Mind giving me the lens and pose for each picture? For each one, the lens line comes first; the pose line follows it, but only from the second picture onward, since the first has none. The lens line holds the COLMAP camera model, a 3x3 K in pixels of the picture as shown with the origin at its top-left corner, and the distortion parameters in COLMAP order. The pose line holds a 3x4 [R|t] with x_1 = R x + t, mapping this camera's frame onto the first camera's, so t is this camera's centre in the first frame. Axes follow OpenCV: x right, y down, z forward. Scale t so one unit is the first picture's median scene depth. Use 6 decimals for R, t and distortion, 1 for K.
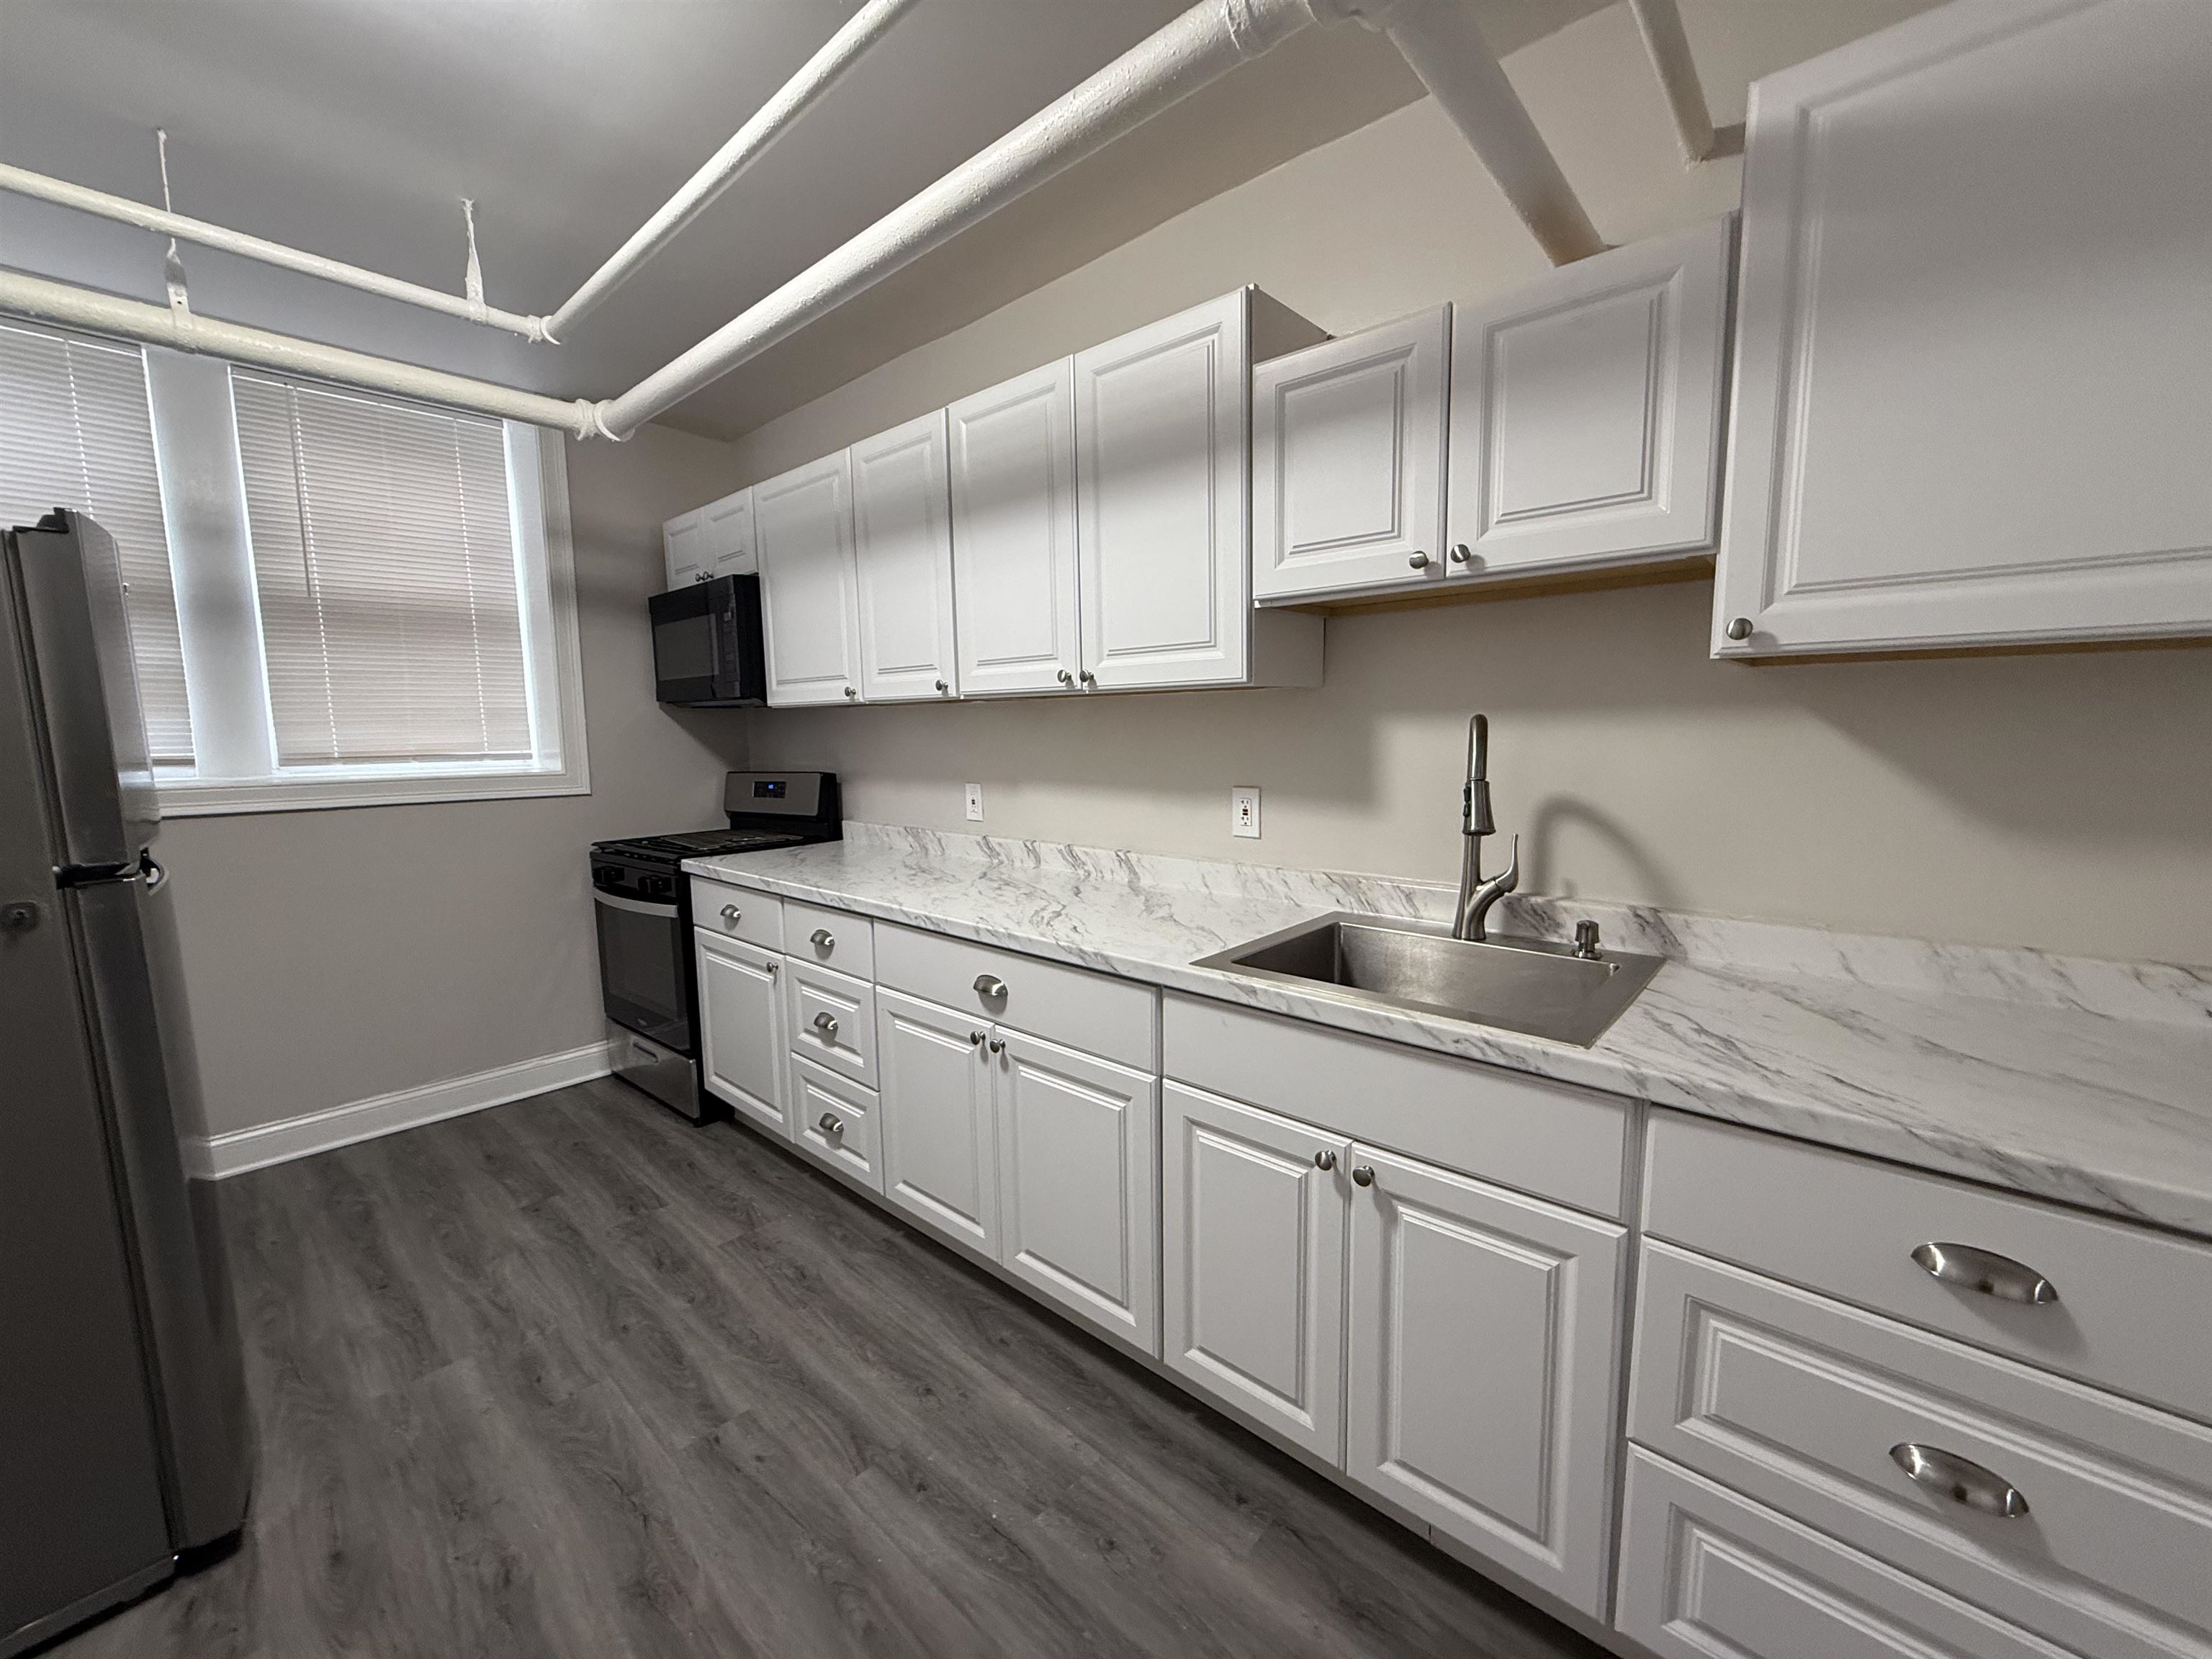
lens RADIAL K [[868.4, 0, 1095.1], [0, 868.4, 828.9], [0, 0, 1]] dist [-0.000293, -0.000140]
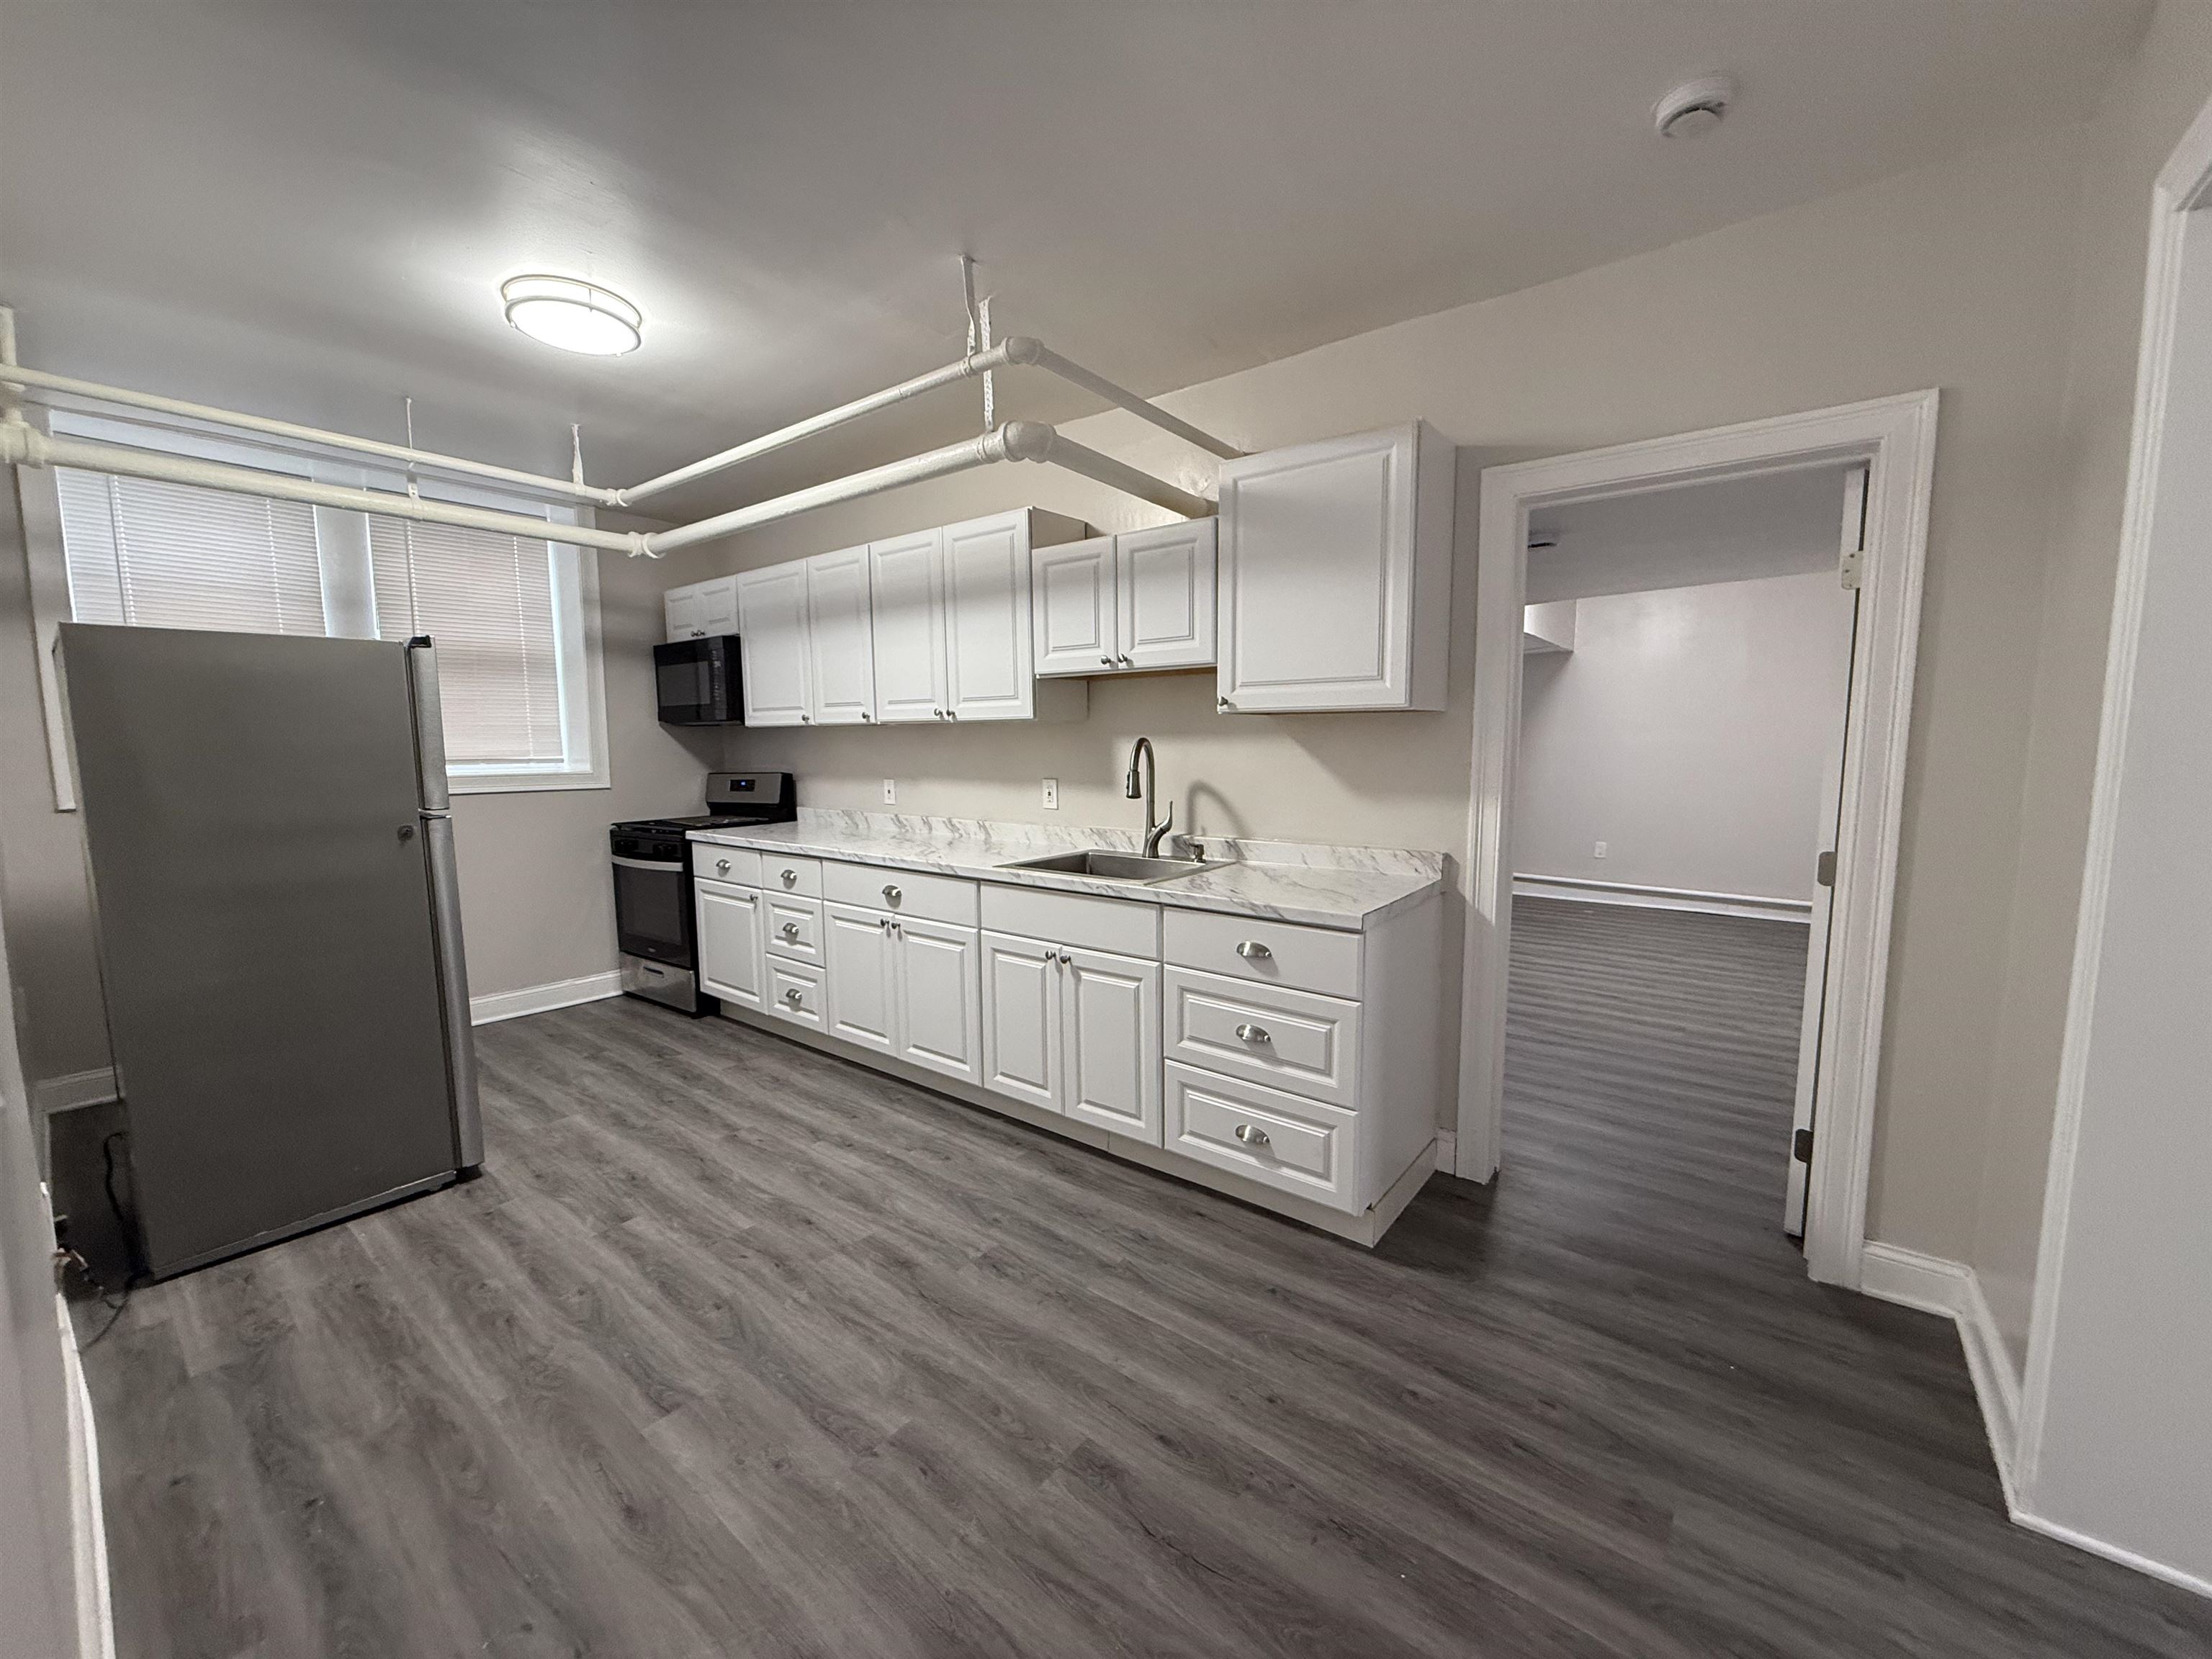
lens RADIAL K [[868.4, 0, 1095.1], [0, 868.4, 828.9], [0, 0, 1]] dist [-0.000293, -0.000140]
pose [[0.997740, -0.001164, 0.067183, 0.148000], [0.002111, 0.999899, -0.014026, 0.071493], [-0.067159, 0.014136, 0.997642, -0.669022]]
